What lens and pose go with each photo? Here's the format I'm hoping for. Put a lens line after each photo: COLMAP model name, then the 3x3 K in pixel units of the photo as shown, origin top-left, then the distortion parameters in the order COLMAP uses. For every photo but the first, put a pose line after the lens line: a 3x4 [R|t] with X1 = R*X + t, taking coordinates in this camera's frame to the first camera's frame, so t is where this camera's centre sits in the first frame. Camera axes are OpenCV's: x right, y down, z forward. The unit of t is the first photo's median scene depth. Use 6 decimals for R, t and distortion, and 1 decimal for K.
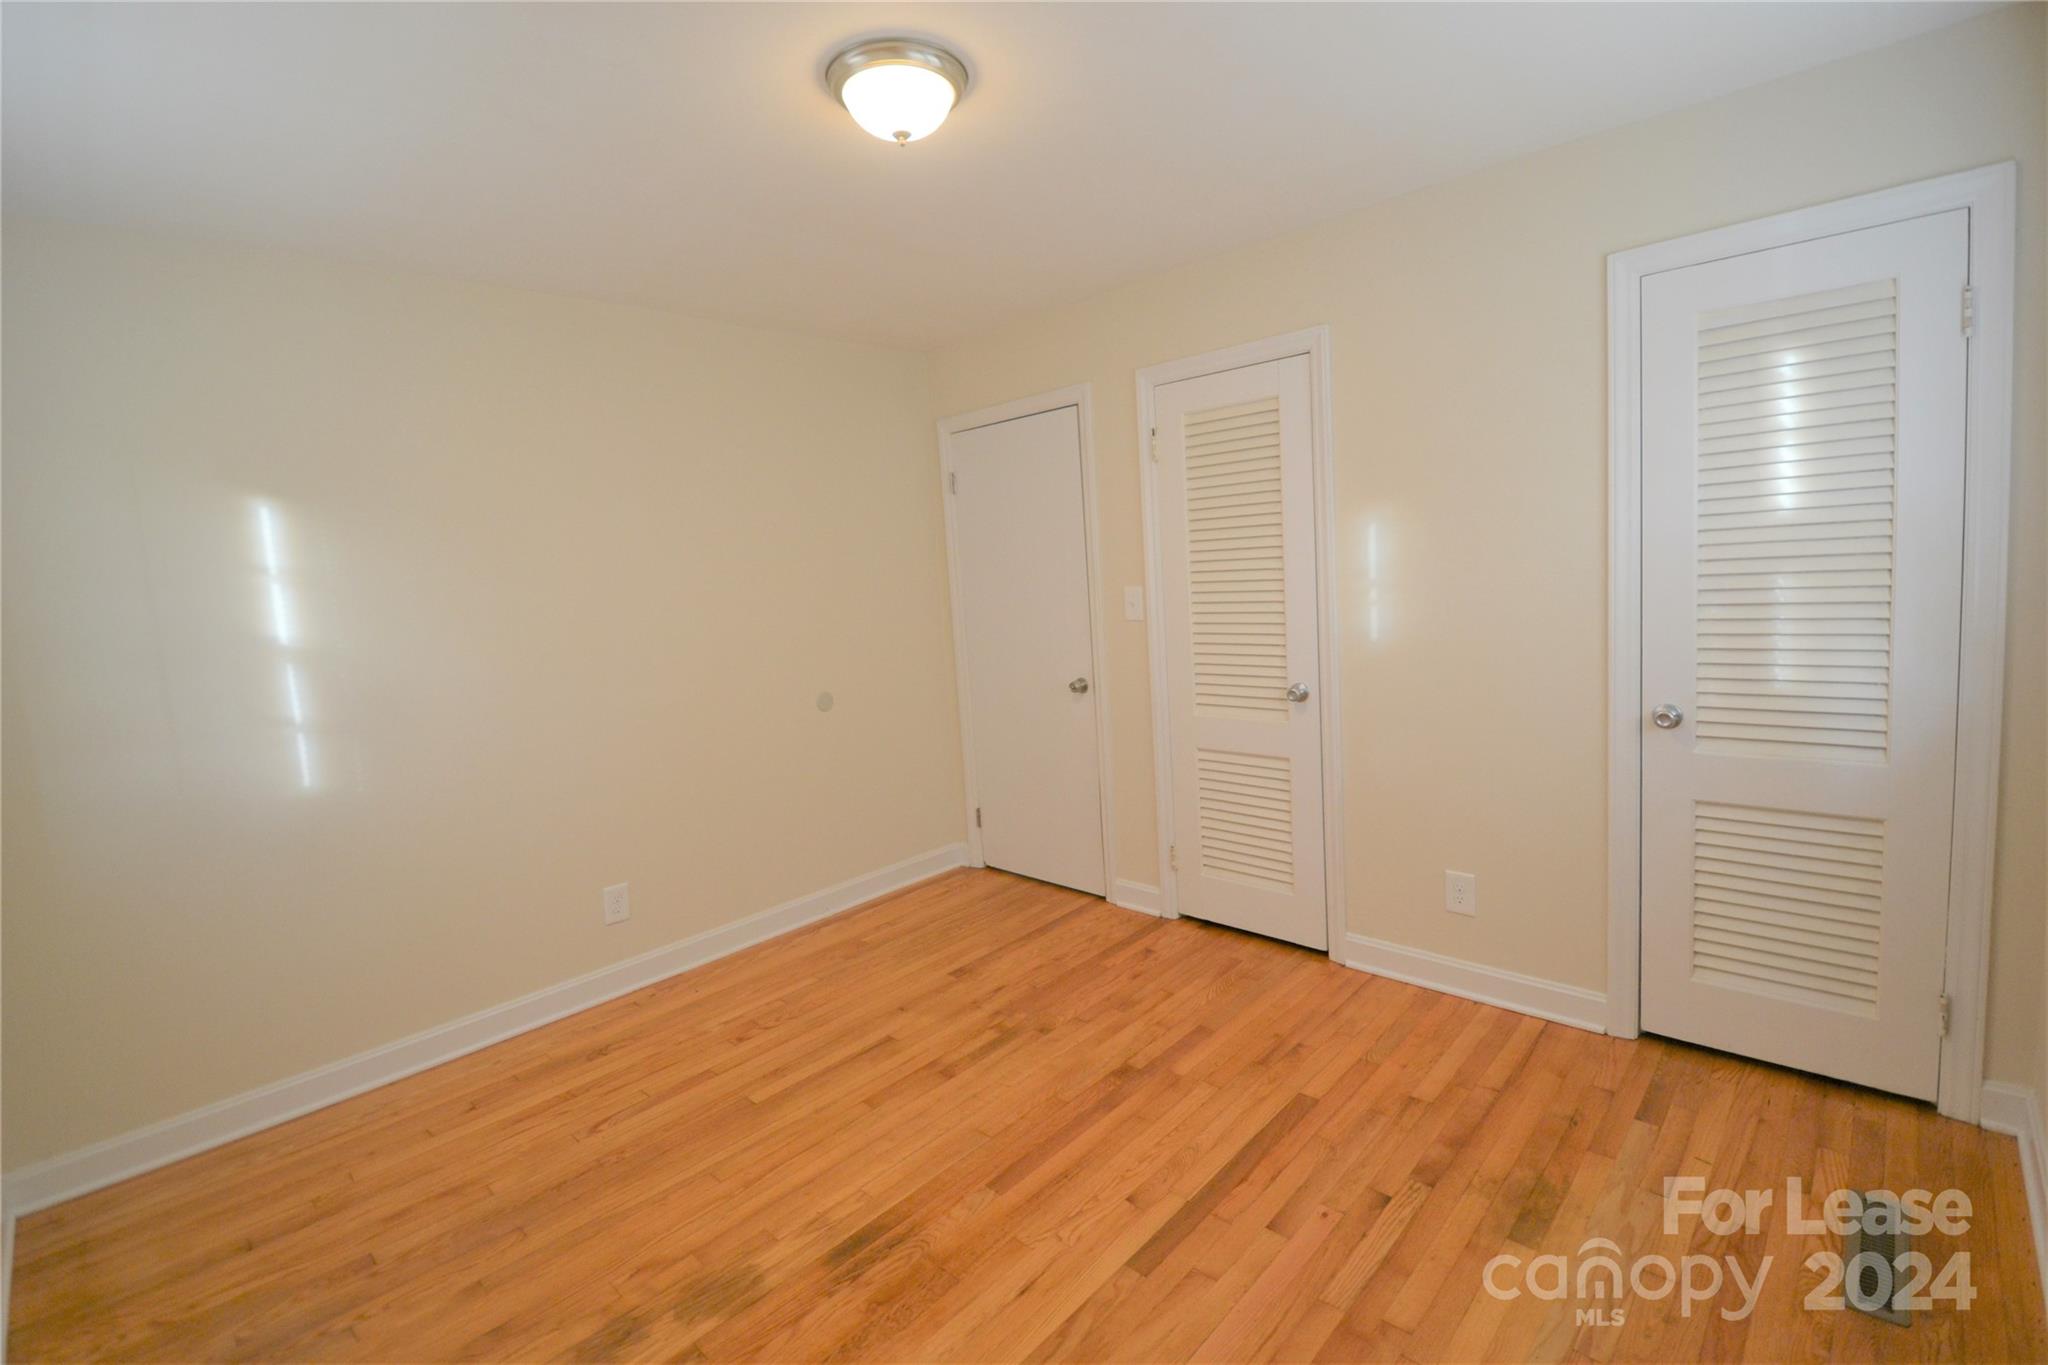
lens RADIAL K [[914.8, 0, 1025.4], [0, 914.8, 658.3], [0, 0, 1]] dist [0.030389, -0.033907]
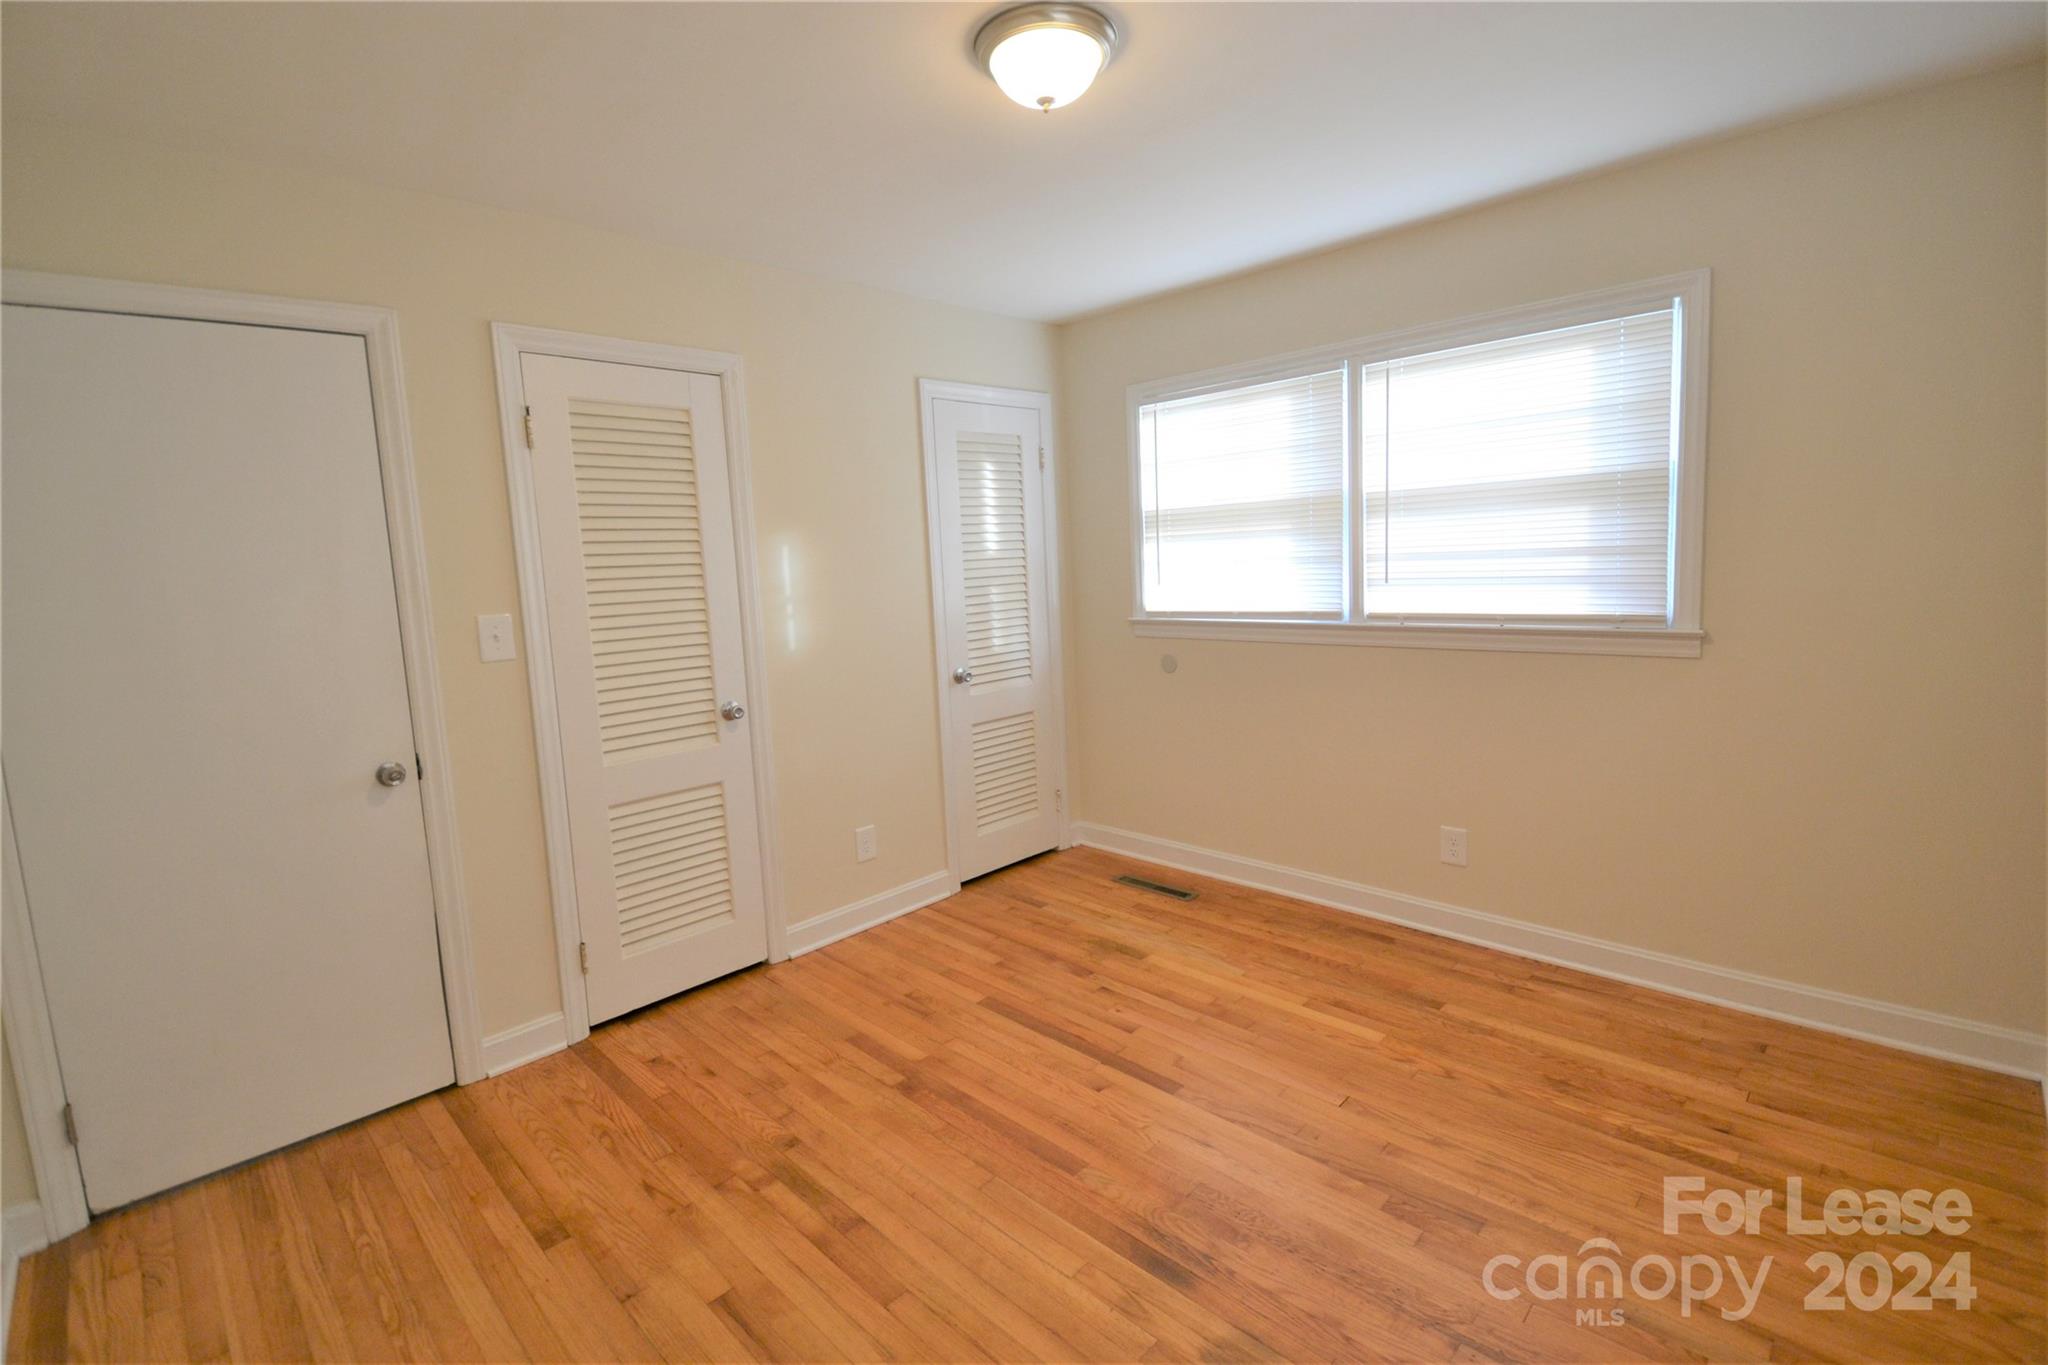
lens RADIAL K [[914.8, 0, 1025.4], [0, 914.8, 658.3], [0, 0, 1]] dist [0.030389, -0.033907]
pose [[0.018025, -0.048790, 0.998646, -0.879683], [0.147151, 0.988062, 0.045617, -0.022430], [-0.988950, 0.146129, 0.024990, 0.832537]]
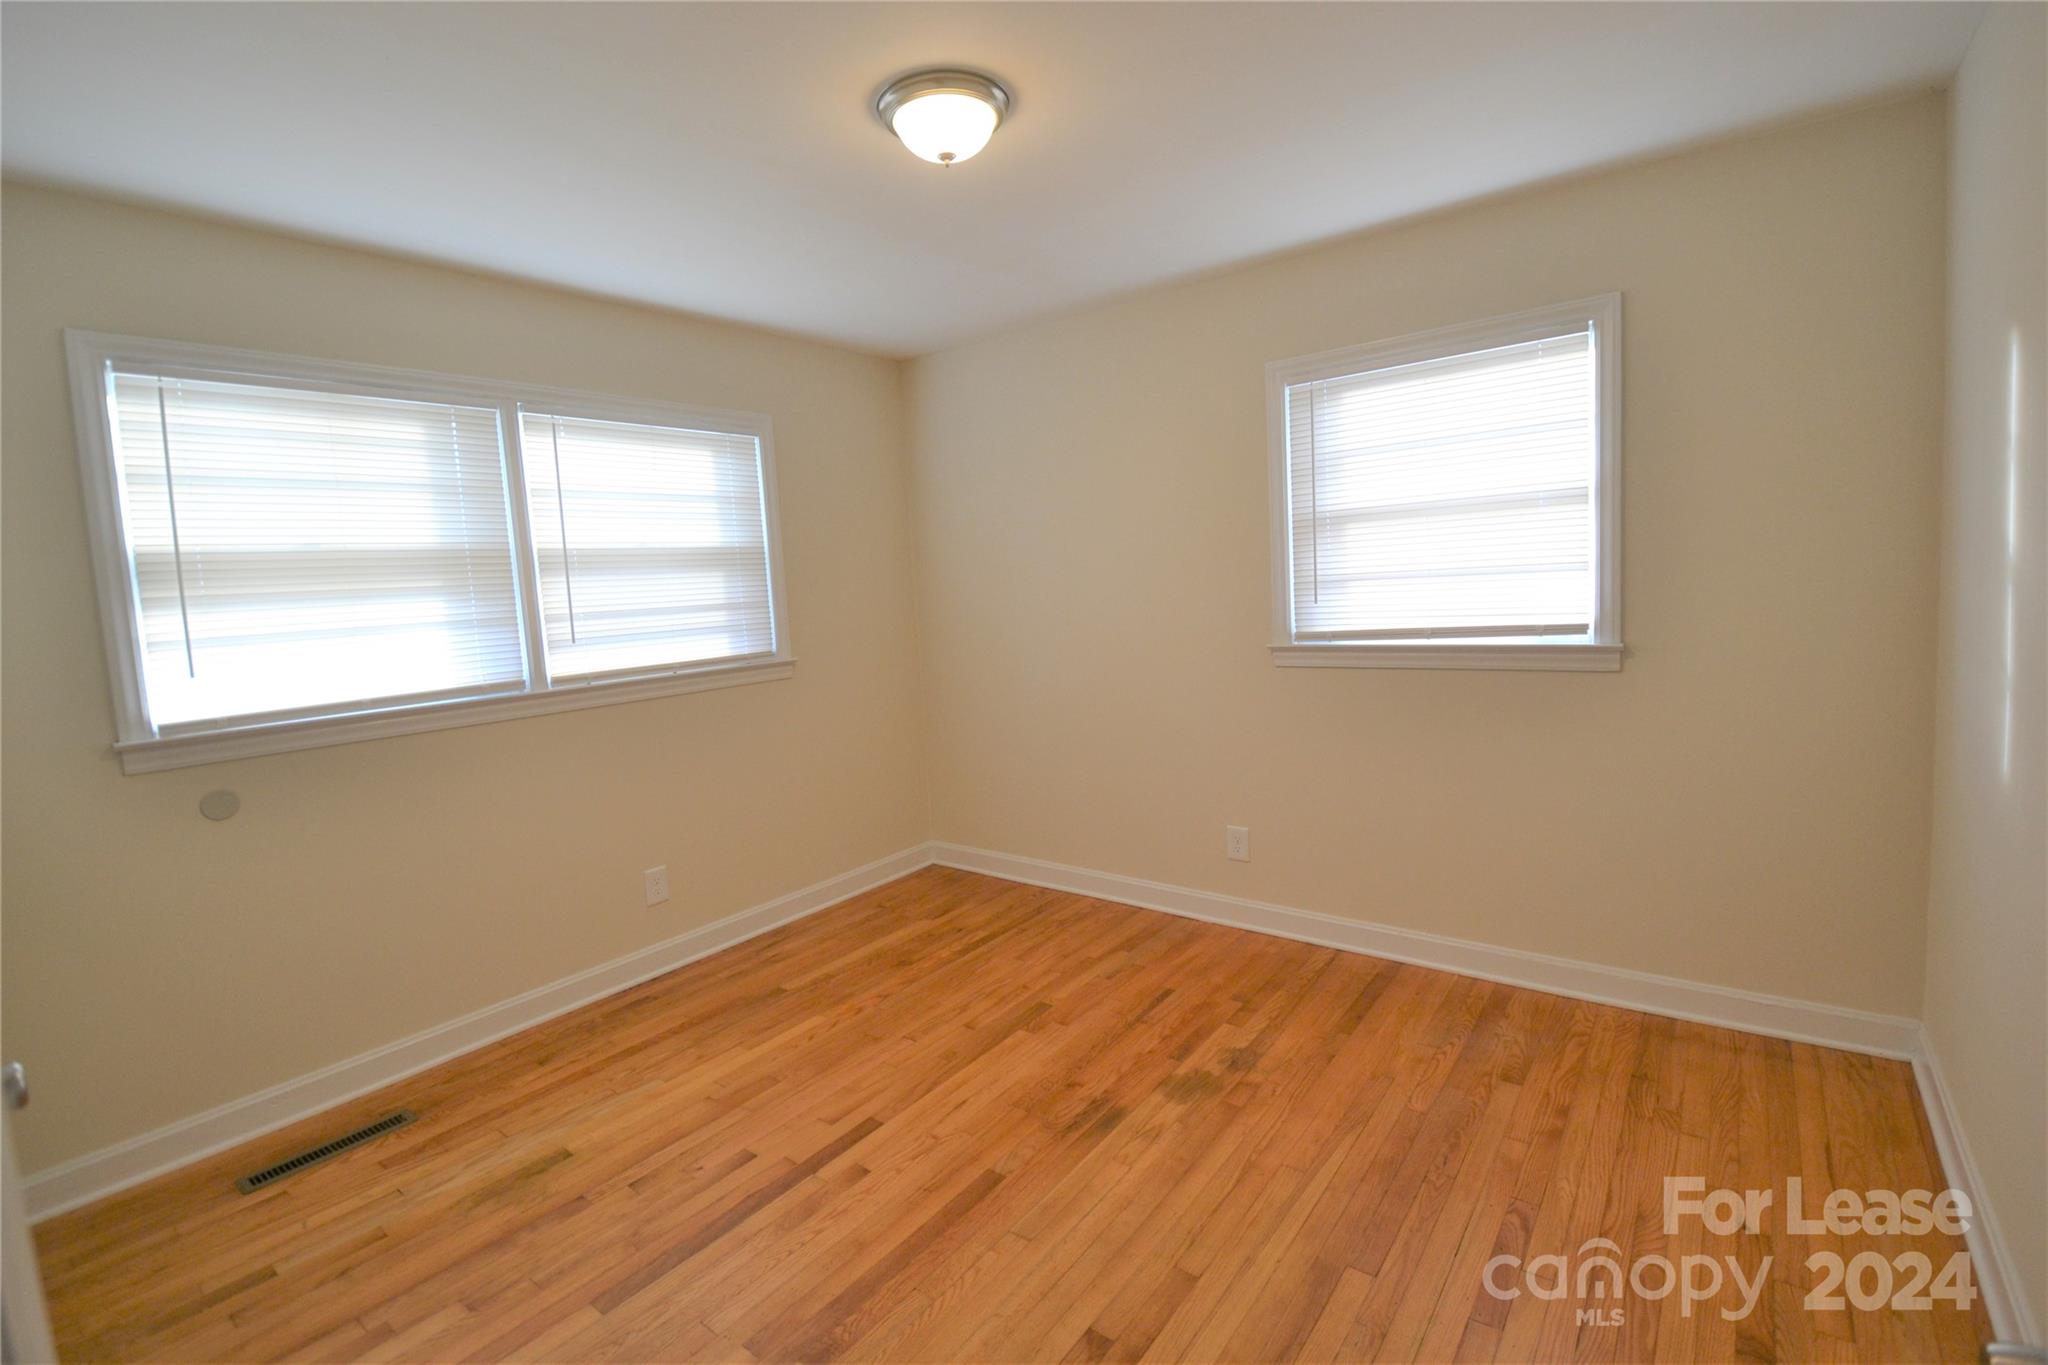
lens RADIAL K [[914.8, 0, 1025.4], [0, 914.8, 658.3], [0, 0, 1]] dist [0.030389, -0.033907]
pose [[-0.987297, 0.128499, -0.093448, -0.038495], [0.108189, 0.974436, 0.196899, -0.156103], [0.116360, 0.184288, -0.975960, 1.657184]]
